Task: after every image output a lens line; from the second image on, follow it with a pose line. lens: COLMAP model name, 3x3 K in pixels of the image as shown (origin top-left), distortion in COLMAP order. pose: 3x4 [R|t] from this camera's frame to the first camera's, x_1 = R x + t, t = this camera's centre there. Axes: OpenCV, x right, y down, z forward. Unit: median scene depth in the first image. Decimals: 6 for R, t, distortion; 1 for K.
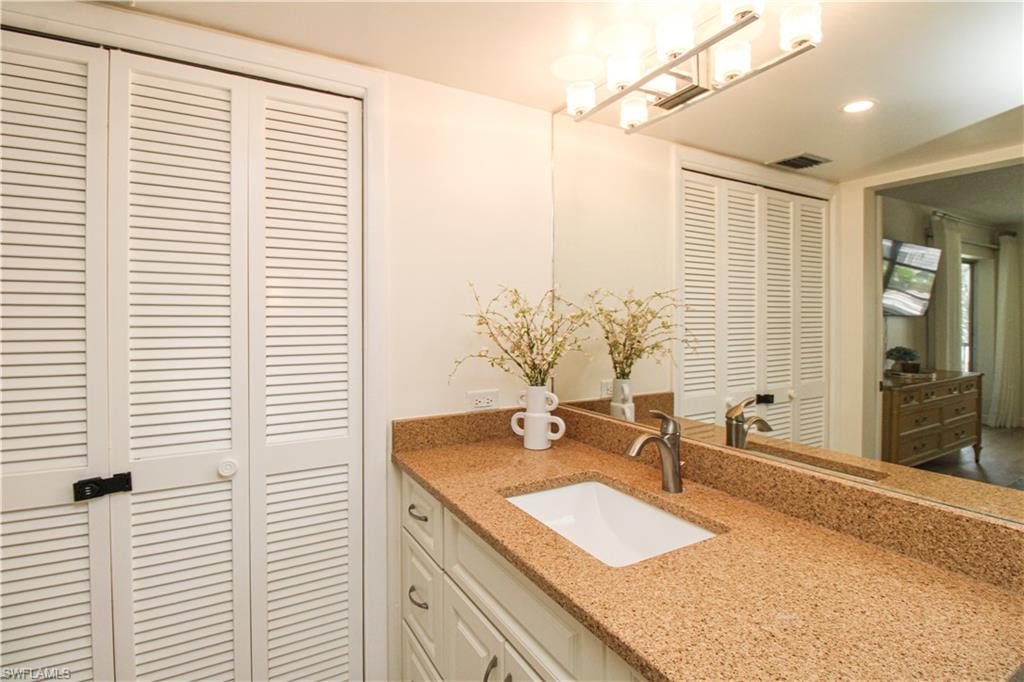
lens RADIAL K [[480.4, 0, 510.5], [0, 480.4, 323.1], [0, 0, 1]] dist [0.001738, -0.027176]
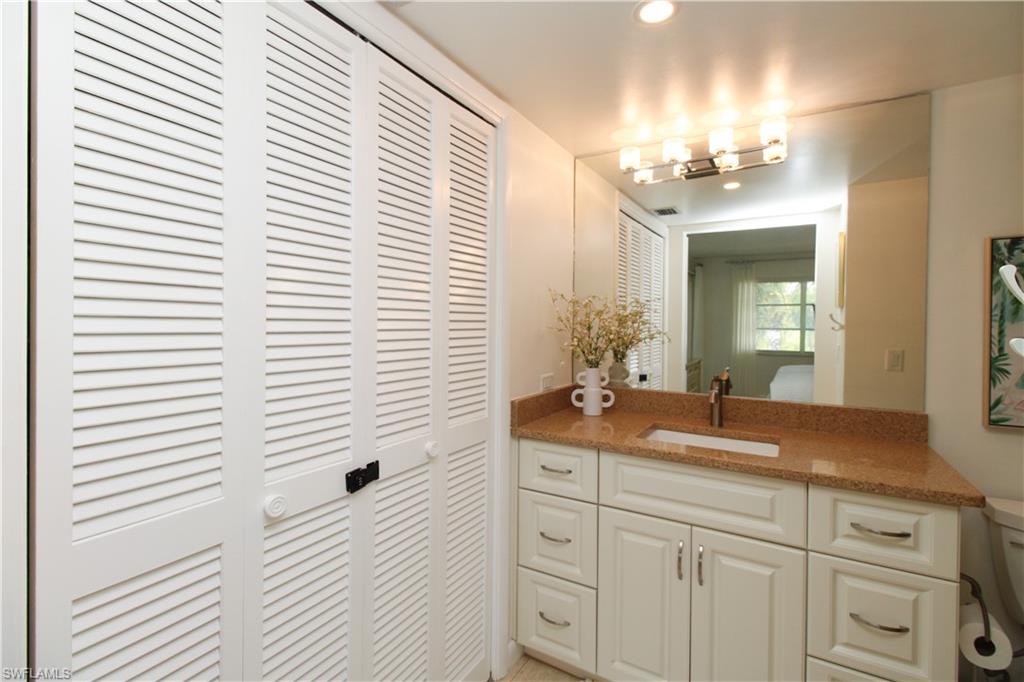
lens RADIAL K [[475.5, 0, 509.8], [0, 475.5, 325.1], [0, 0, 1]] dist [0.000887, -0.000174]
pose [[0.870177, 0.006502, 0.492697, -0.806156], [-0.005802, 0.999979, -0.002950, 0.016919], [-0.492705, -0.000291, 0.870196, -0.028739]]
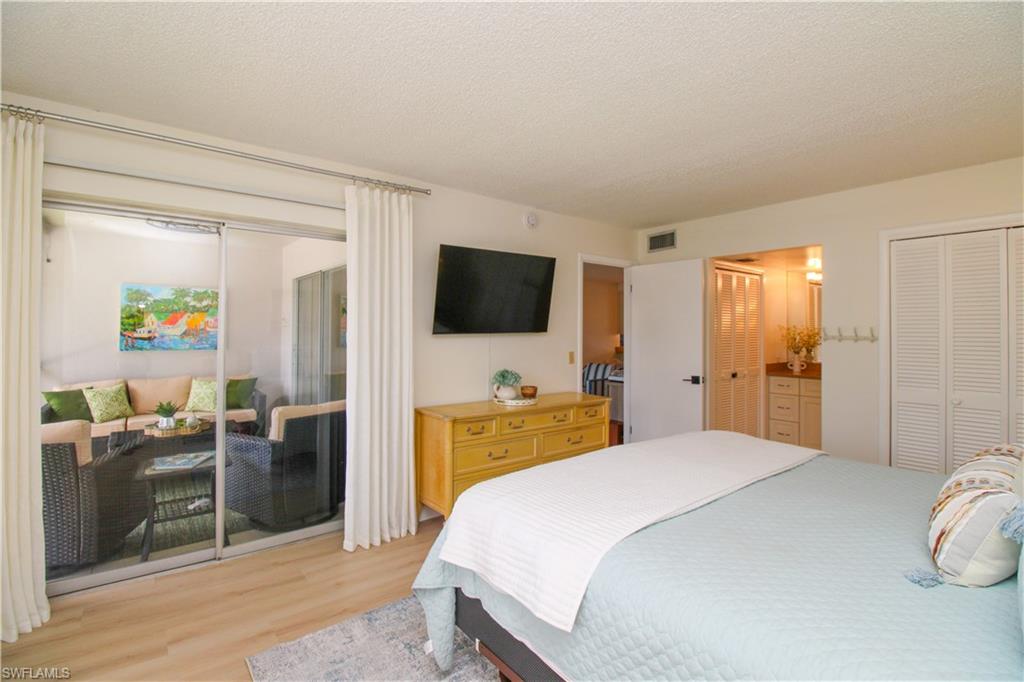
lens RADIAL K [[479.1, 0, 531.9], [0, 479.1, 323.0], [0, 0, 1]] dist [0.001503, -0.013128]
pose [[0.984801, 0.008308, 0.173489, -2.502326], [-0.004523, 0.999743, -0.022203, -0.012308], [-0.173629, 0.021081, 0.984585, -2.148567]]
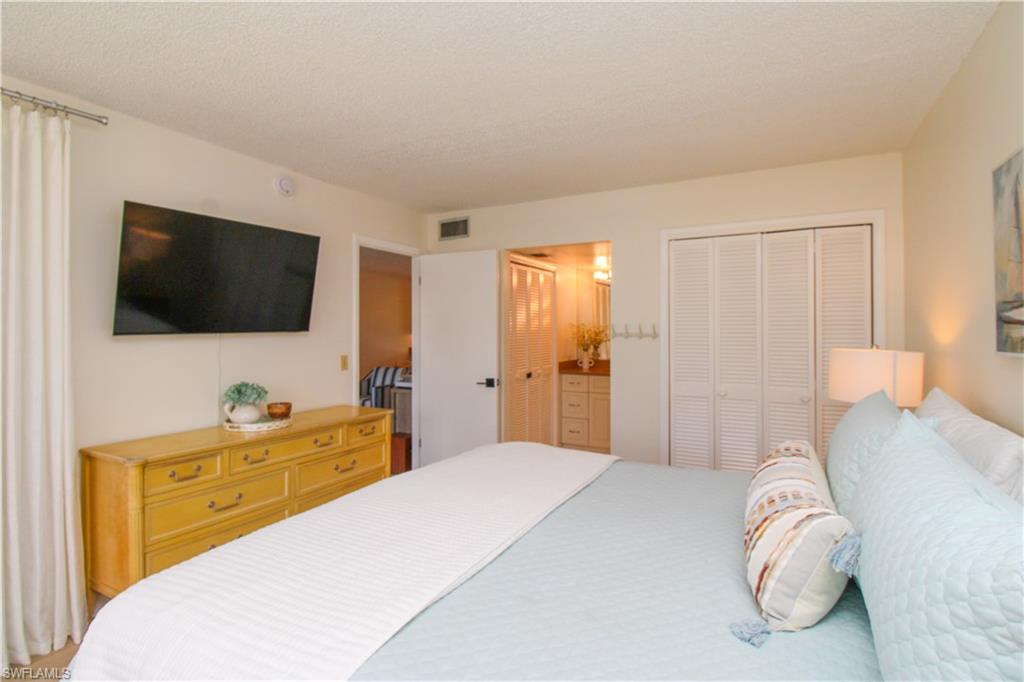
lens RADIAL K [[475.5, 0, 509.8], [0, 475.5, 325.1], [0, 0, 1]] dist [0.000887, -0.000174]
pose [[0.859745, 0.004806, 0.510701, -2.274060], [0.004995, 0.999829, -0.017818, -0.007507], [-0.510699, 0.017870, 0.859574, -1.781847]]
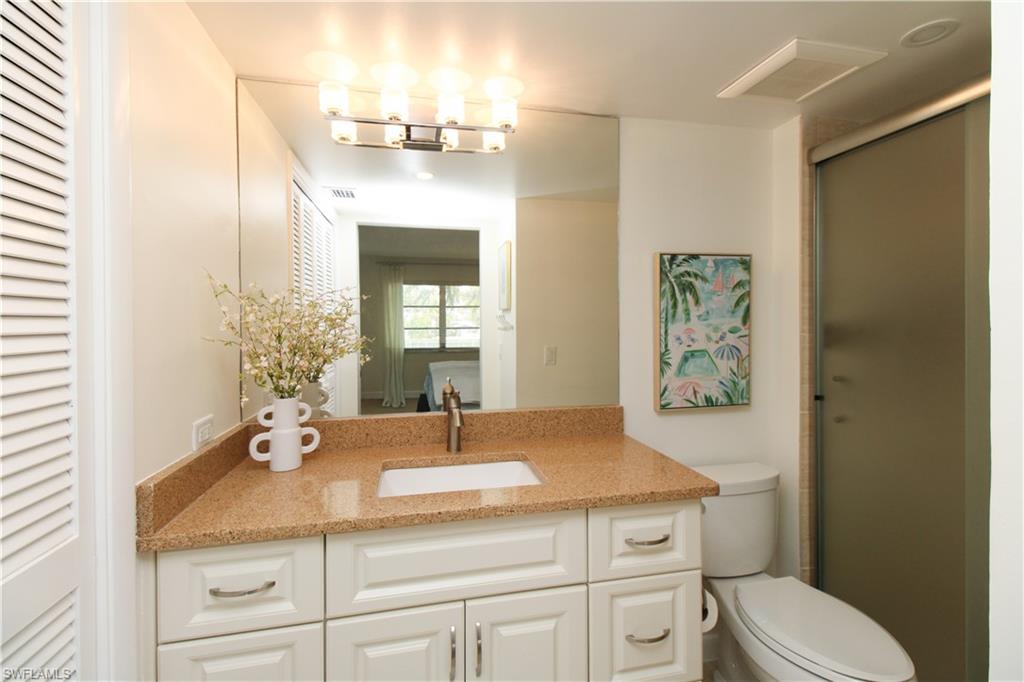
lens RADIAL K [[471.6, 0, 526.3], [0, 471.6, 328.2], [0, 0, 1]] dist [0.015889, -0.000307]
pose [[0.283150, -0.009998, 0.959023, -0.665698], [0.013153, 0.999892, 0.006541, 0.001341], [-0.958985, 0.010762, 0.283251, 0.332496]]
